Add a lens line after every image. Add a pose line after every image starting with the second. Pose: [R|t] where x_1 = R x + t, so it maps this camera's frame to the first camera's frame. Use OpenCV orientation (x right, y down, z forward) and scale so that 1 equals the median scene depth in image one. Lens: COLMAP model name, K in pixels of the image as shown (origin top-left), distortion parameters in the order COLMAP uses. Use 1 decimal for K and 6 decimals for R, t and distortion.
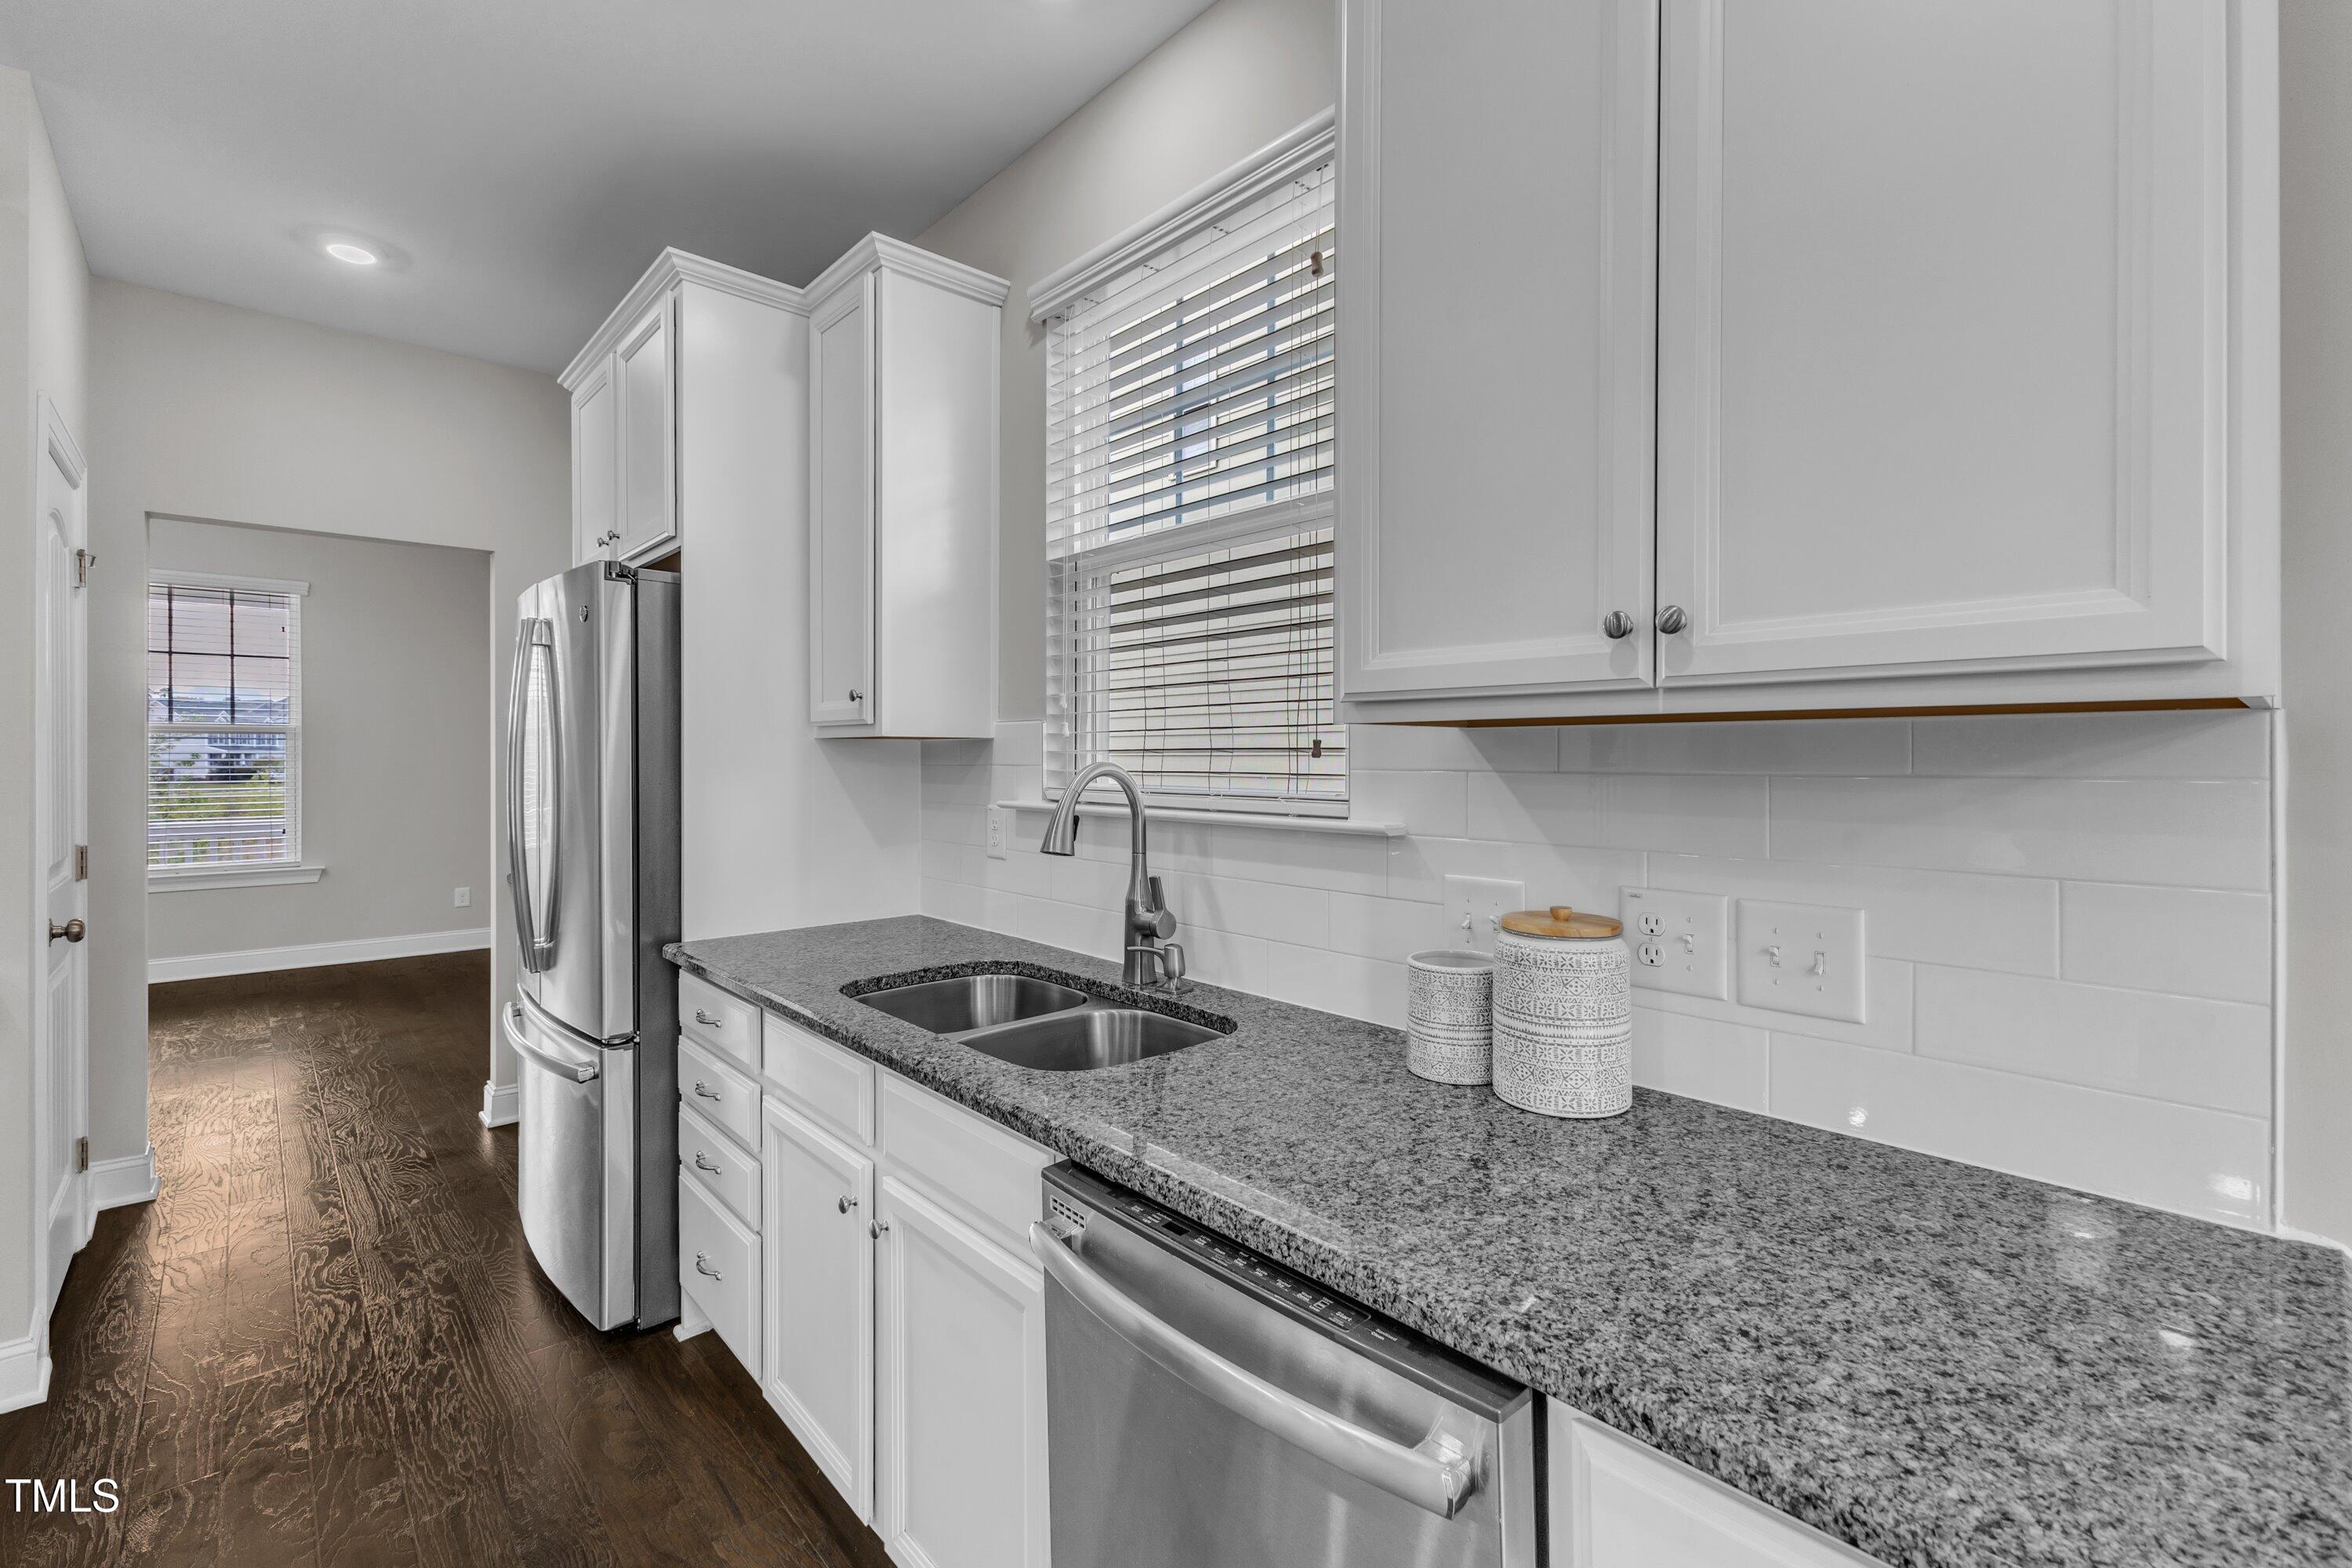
lens RADIAL K [[1006.4, 0, 1177.8], [0, 1006.4, 759.8], [0, 0, 1]] dist [0.013641, -0.000256]
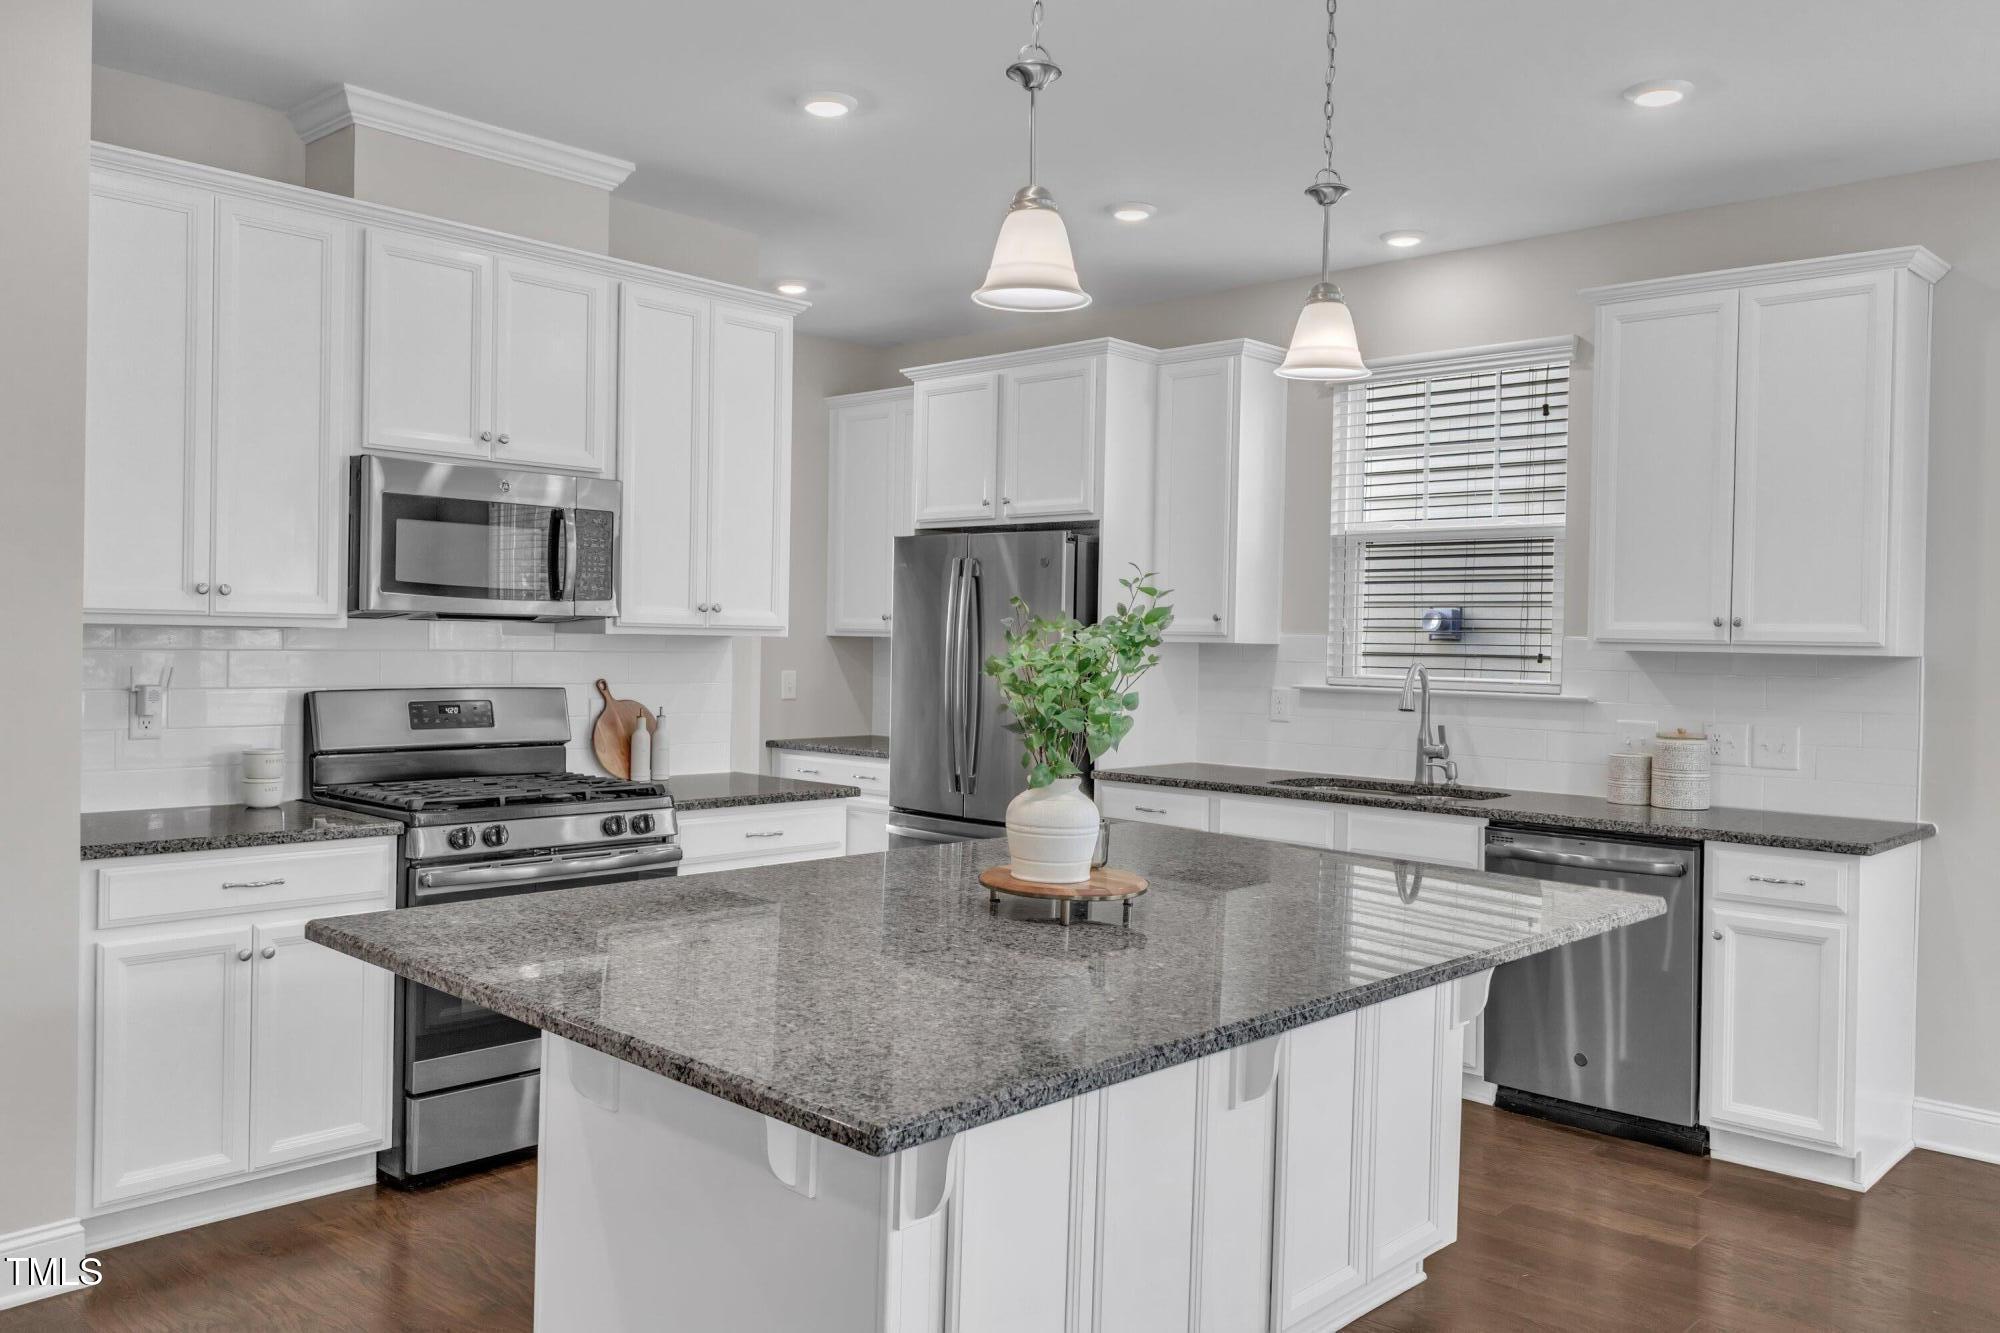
lens RADIAL K [[1530.5, 0, 984.7], [0, 1530.5, 660.0], [0, 0, 1]] dist [0.034765, -0.009192]
pose [[0.997685, 0.019899, 0.065025, -1.128644], [-0.020457, 0.999759, 0.007936, -0.009568], [-0.064851, -0.009248, 0.997852, -1.899586]]
